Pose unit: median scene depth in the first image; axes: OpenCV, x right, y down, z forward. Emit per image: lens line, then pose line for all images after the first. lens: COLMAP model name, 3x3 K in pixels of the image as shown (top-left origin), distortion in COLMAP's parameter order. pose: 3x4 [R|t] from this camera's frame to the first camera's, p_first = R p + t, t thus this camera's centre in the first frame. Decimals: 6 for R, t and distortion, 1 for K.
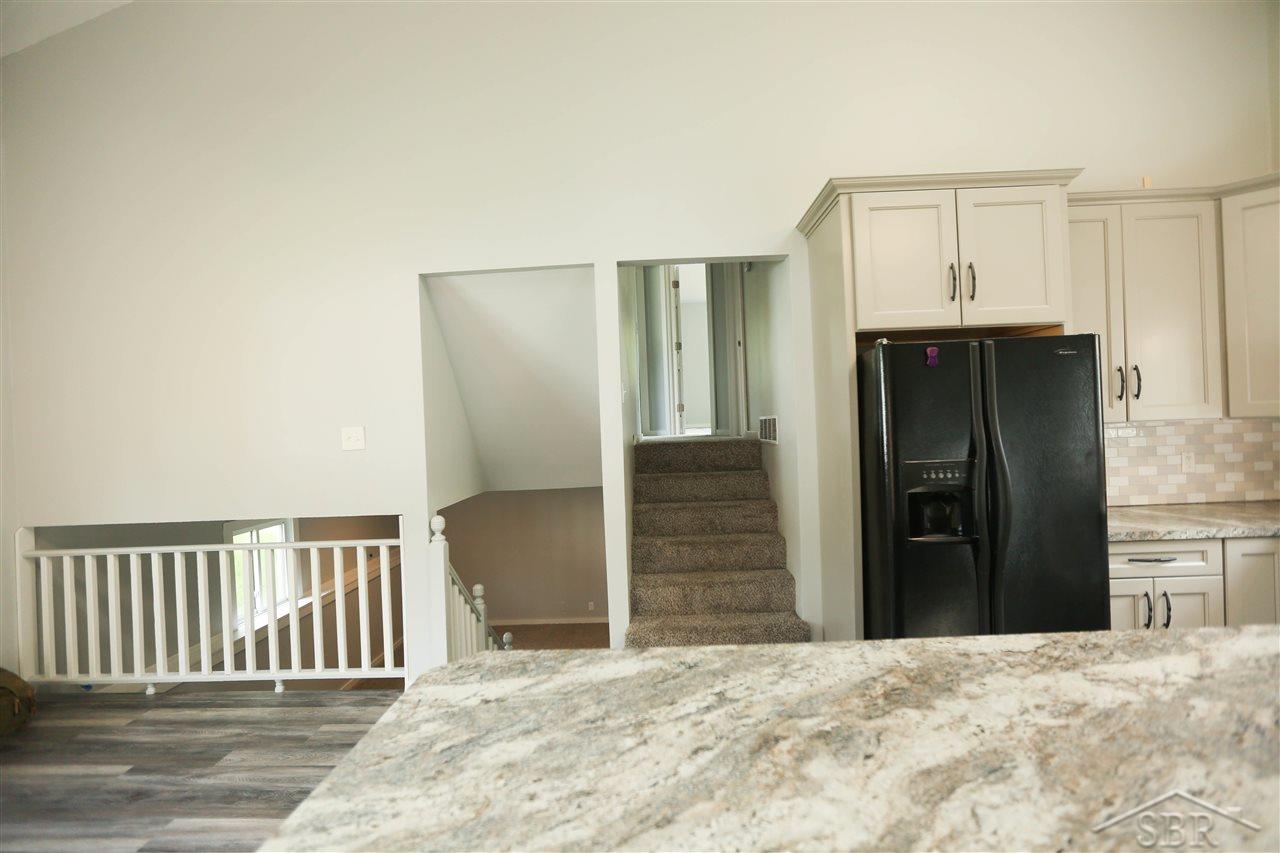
lens RADIAL K [[626.4, 0, 638.8], [0, 626.4, 424.0], [0, 0, 1]] dist [-0.000232, -0.000001]
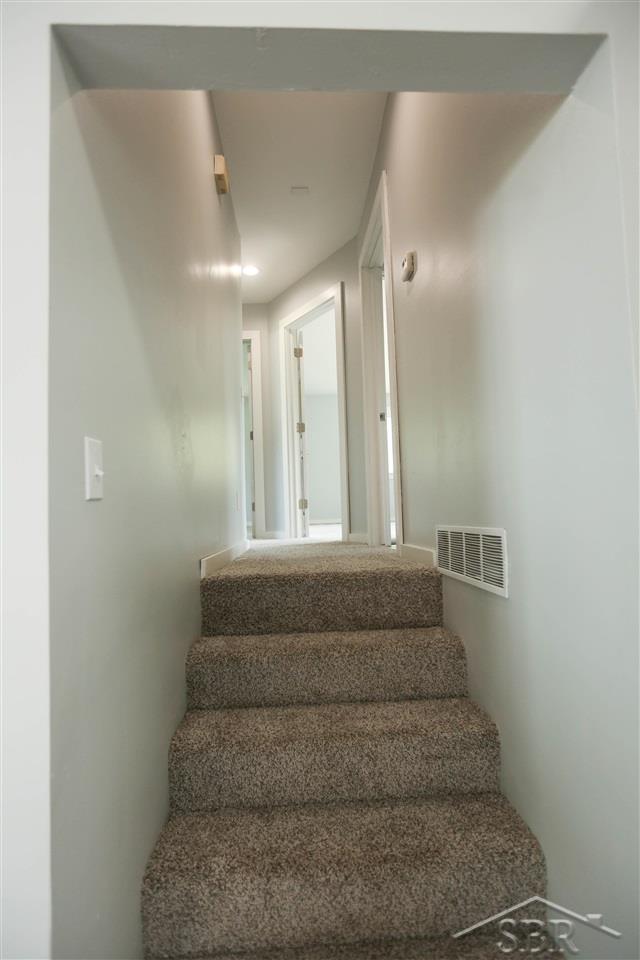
lens RADIAL K [[526.5, 0, 320.2], [0, 526.5, 481.6], [0, 0, 1]] dist [0.000033, -0.000001]
pose [[0.996636, 0.006013, 0.081730, 0.038788], [-0.000776, 0.997952, -0.063957, -0.013470], [-0.081947, 0.063678, 0.994600, 0.383052]]
